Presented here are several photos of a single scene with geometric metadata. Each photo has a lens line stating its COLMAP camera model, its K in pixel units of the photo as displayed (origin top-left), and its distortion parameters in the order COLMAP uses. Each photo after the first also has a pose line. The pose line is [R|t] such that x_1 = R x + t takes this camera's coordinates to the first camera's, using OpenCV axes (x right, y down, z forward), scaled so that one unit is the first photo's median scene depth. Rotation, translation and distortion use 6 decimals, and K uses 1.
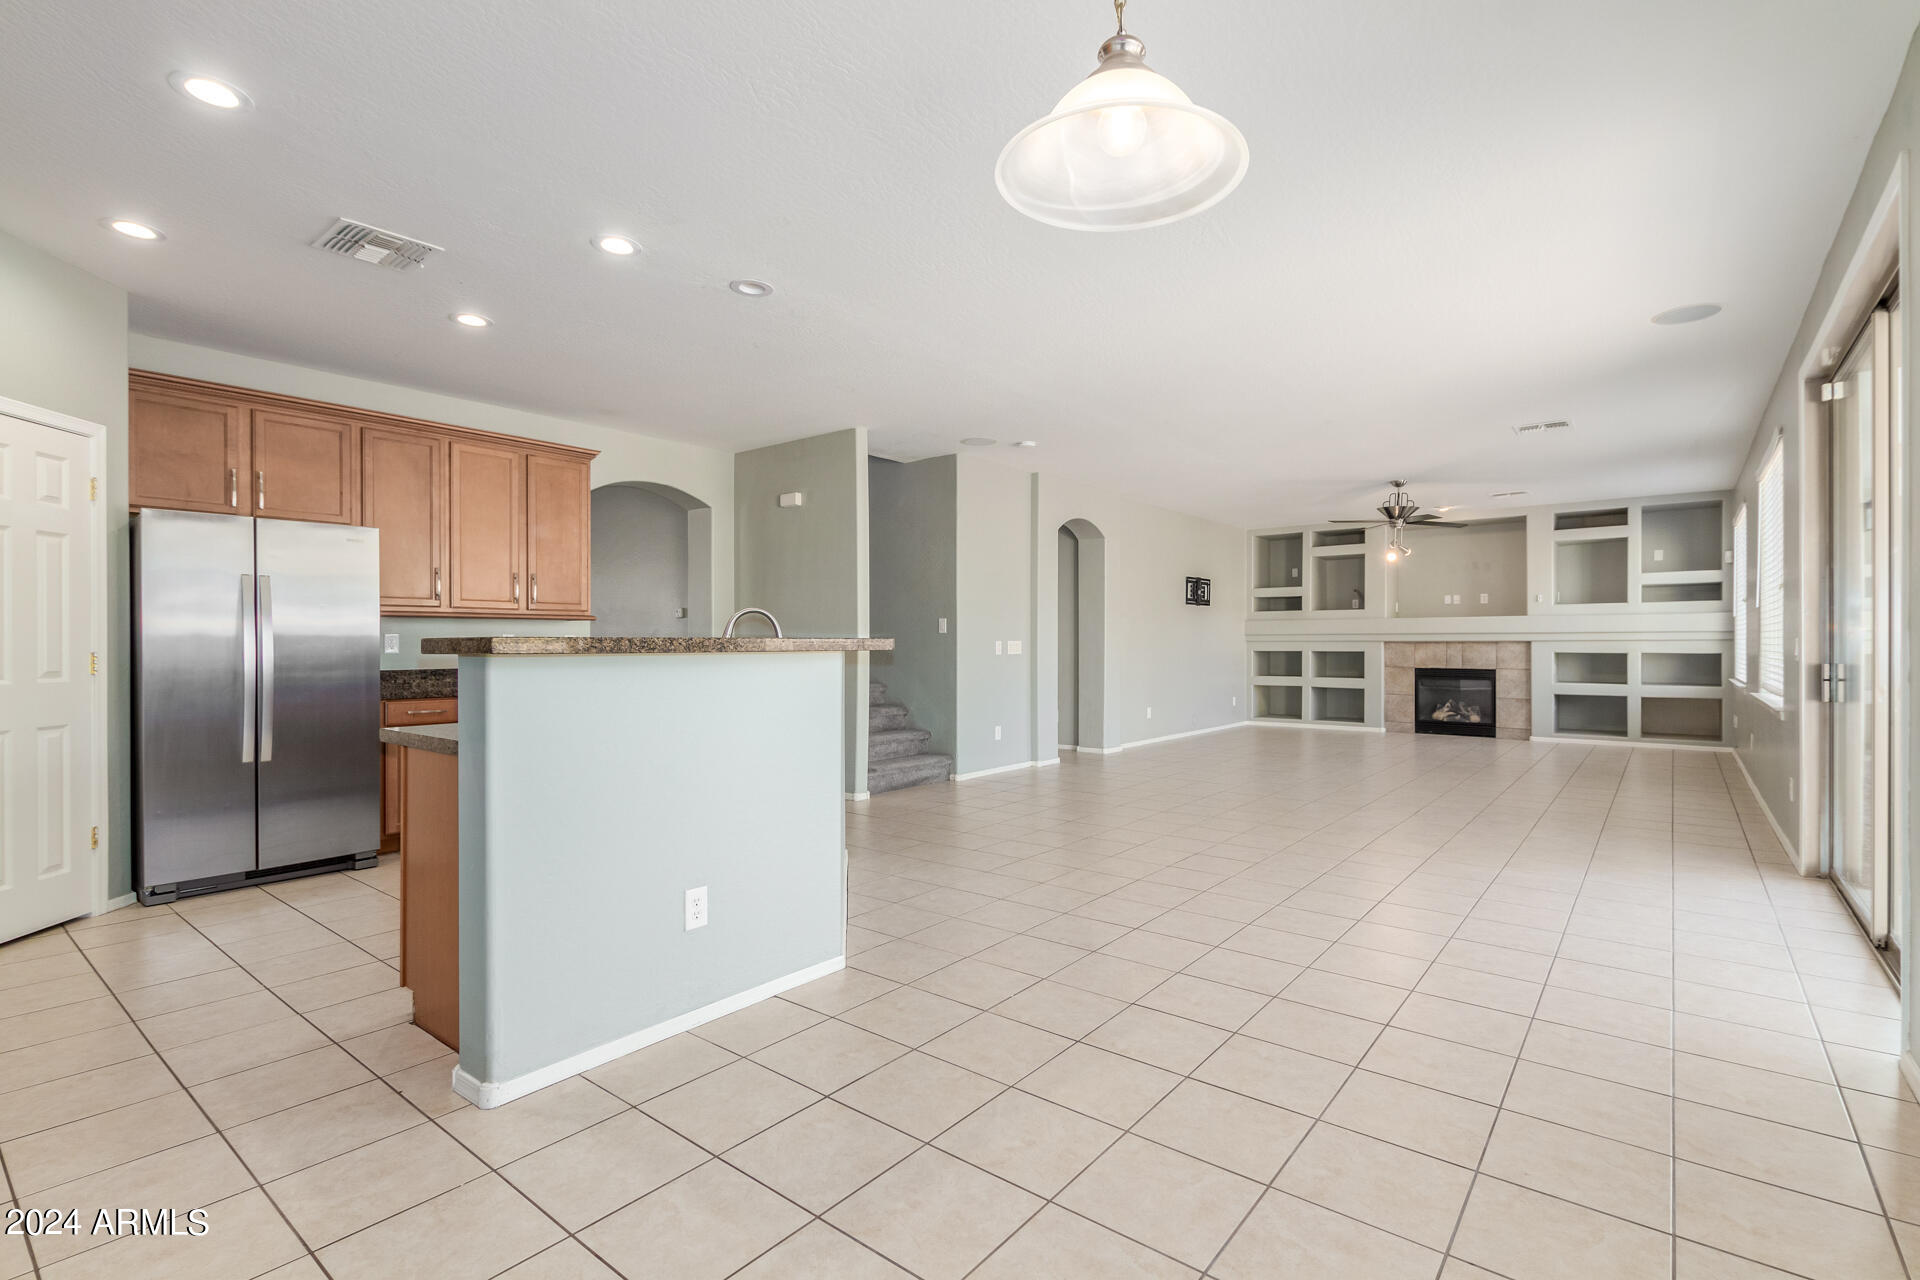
lens RADIAL K [[900.6, 0, 945.2], [0, 900.6, 643.7], [0, 0, 1]] dist [0.009755, -0.001049]
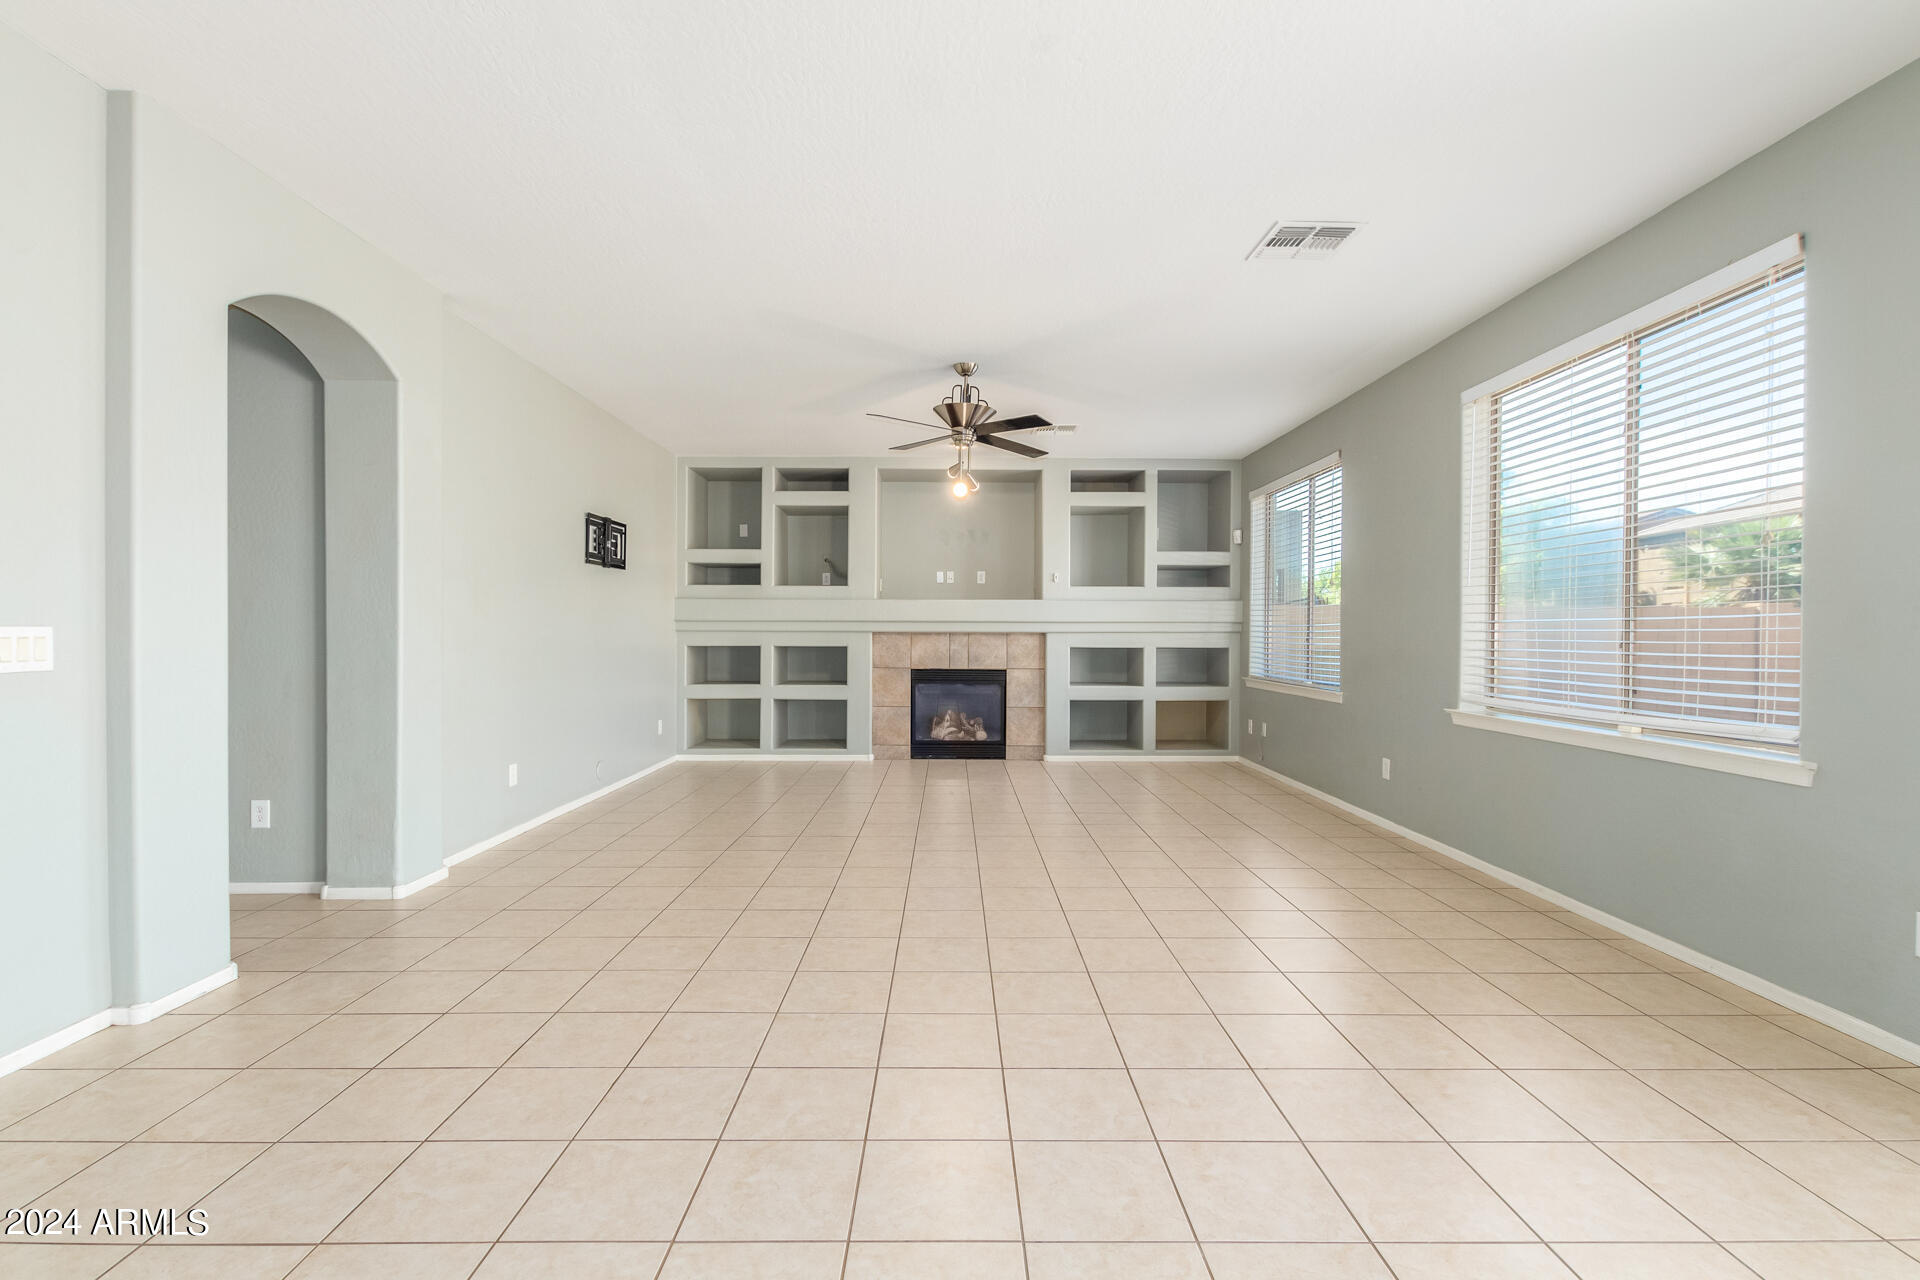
lens RADIAL K [[900.6, 0, 958.9], [0, 900.6, 641.5], [0, 0, 1]] dist [0.009755, -0.001049]
pose [[0.770511, -0.002850, 0.637420, 0.097250], [-0.003470, 0.999956, 0.008666, -0.001753], [-0.637417, -0.008889, 0.770468, 0.452308]]
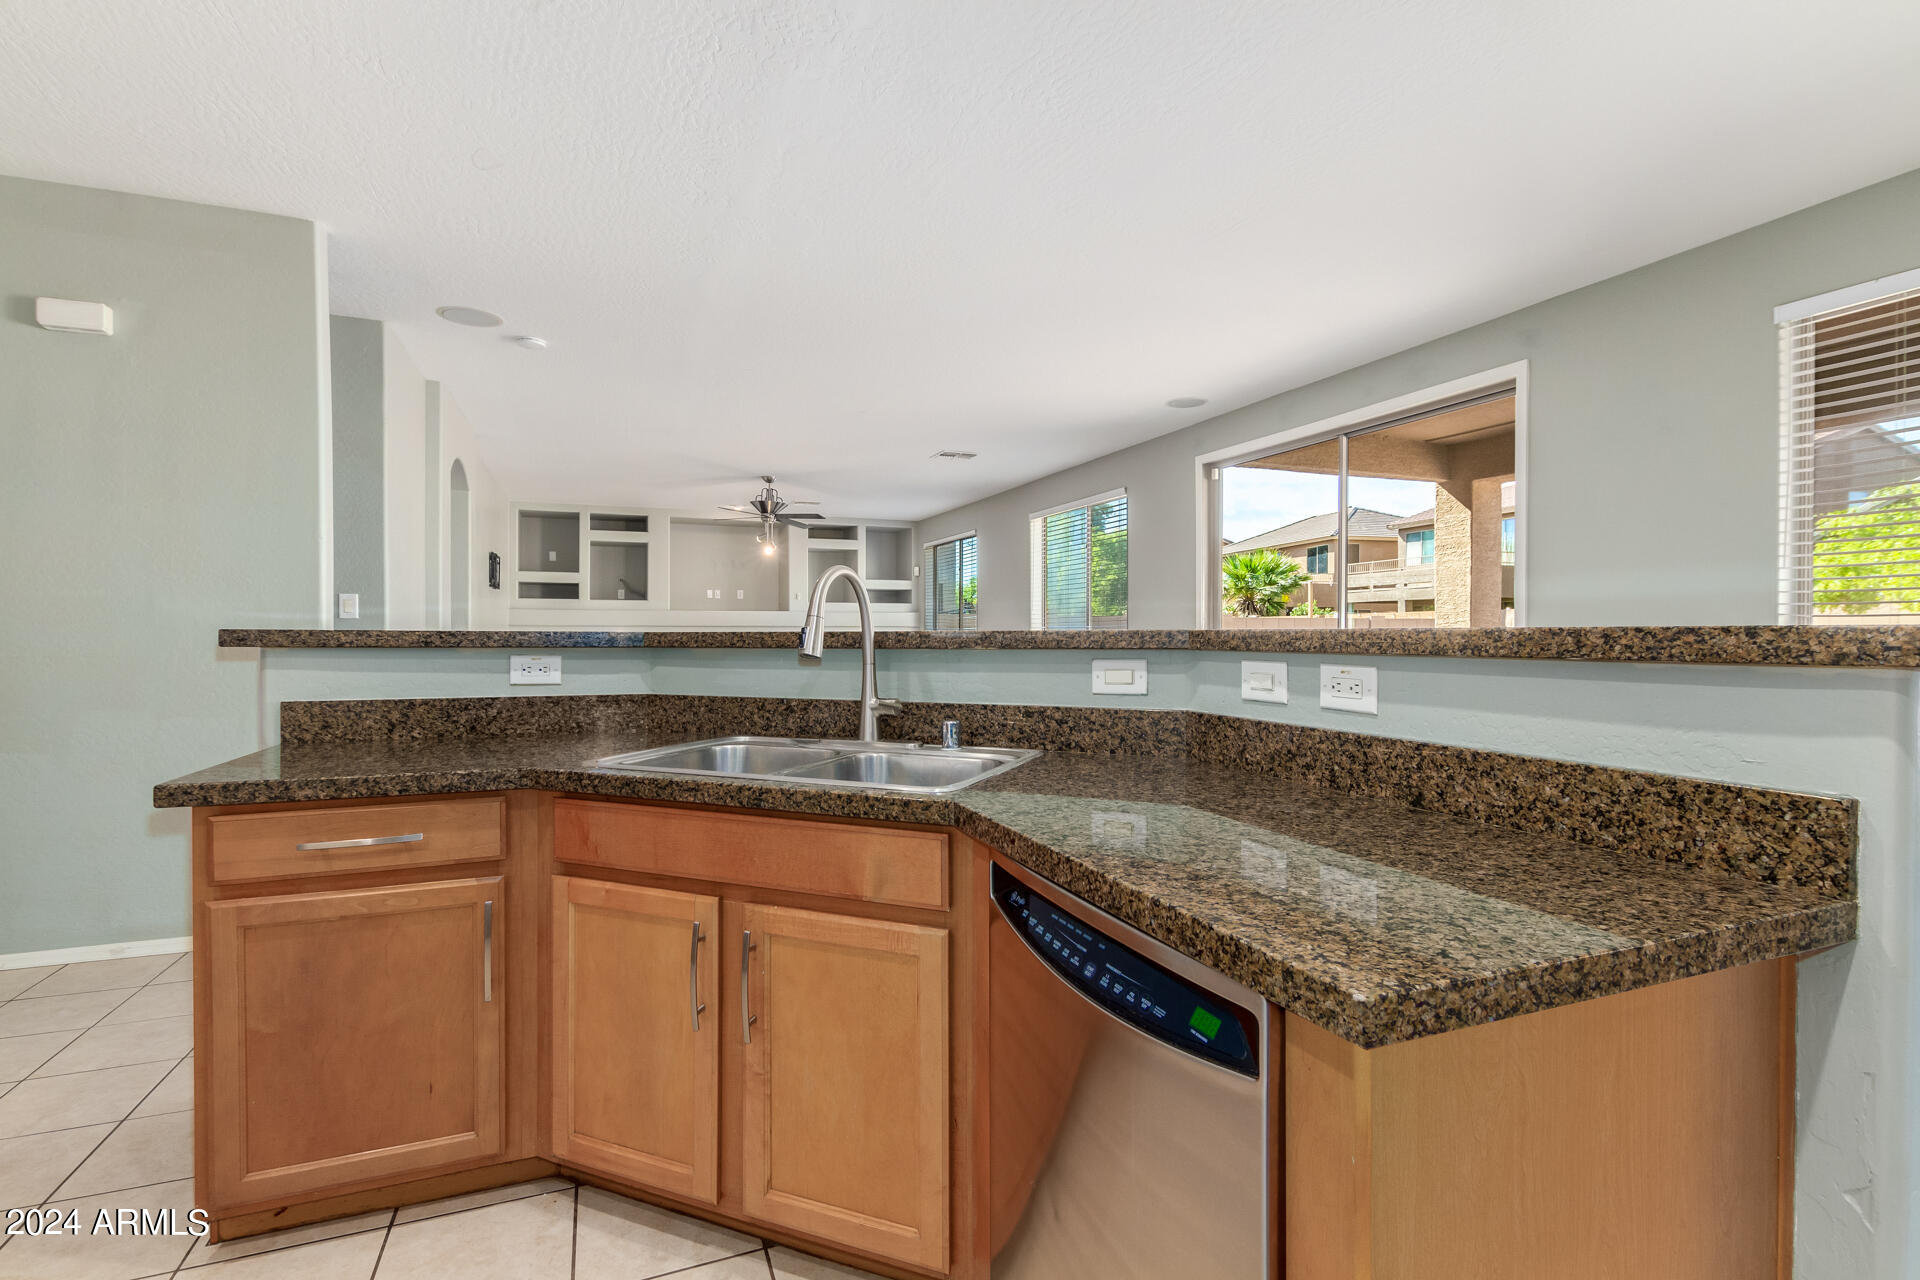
lens RADIAL K [[900.6, 0, 976.8], [0, 900.6, 636.9], [0, 0, 1]] dist [0.009755, -0.001049]
pose [[0.472763, -0.001568, 0.881188, -0.236040], [-0.000217, 0.999998, 0.001896, -0.001904], [-0.881190, -0.001087, 0.472761, 0.263654]]
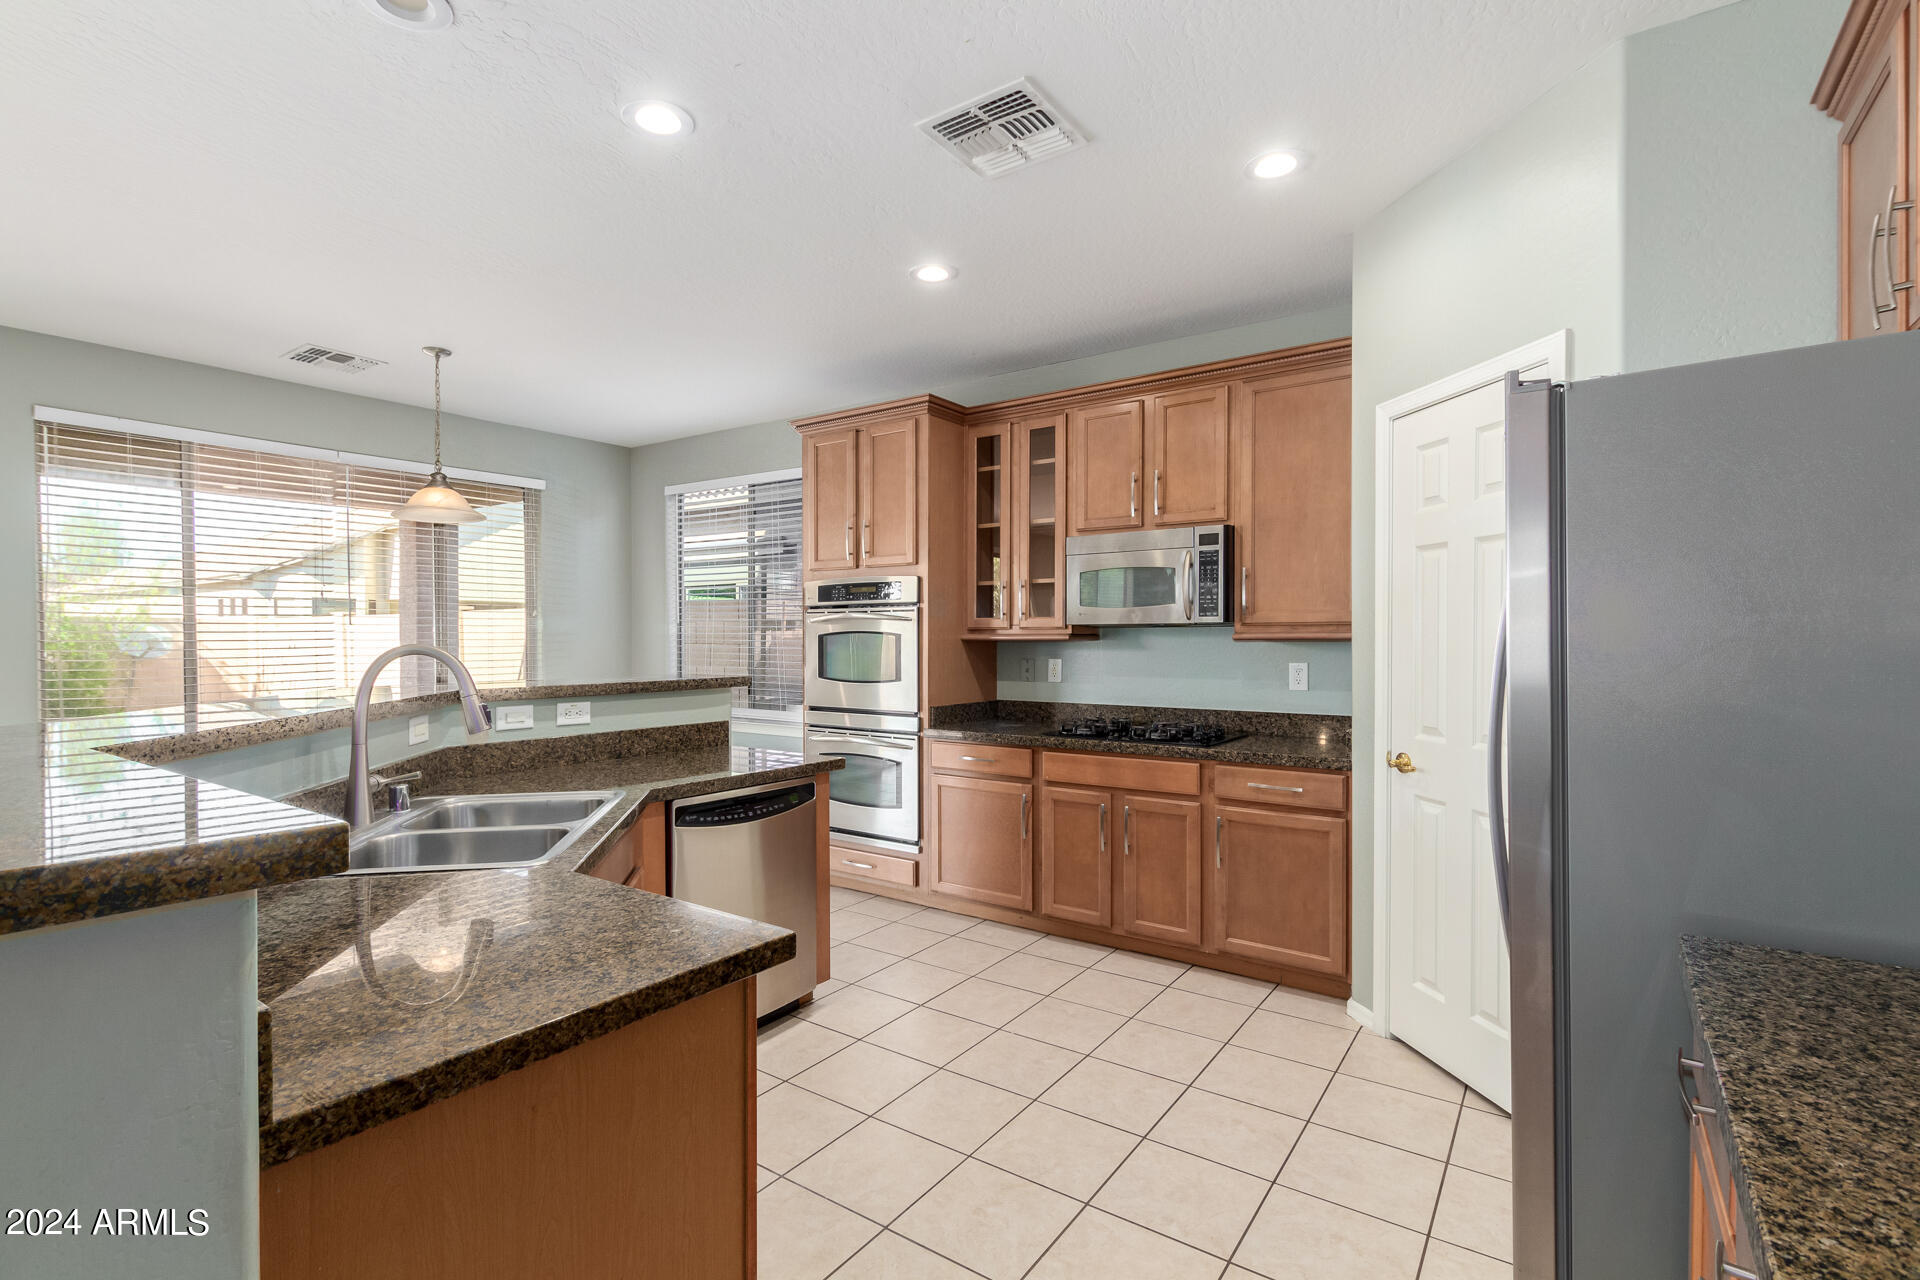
lens RADIAL K [[900.6, 0, 958.6], [0, 900.6, 641.2], [0, 0, 1]] dist [0.009755, -0.001049]
pose [[-0.997357, 0.004088, -0.072545, 0.787505], [0.003735, 0.999981, 0.004989, -0.314675], [0.072563, 0.004705, -0.997353, 6.471742]]
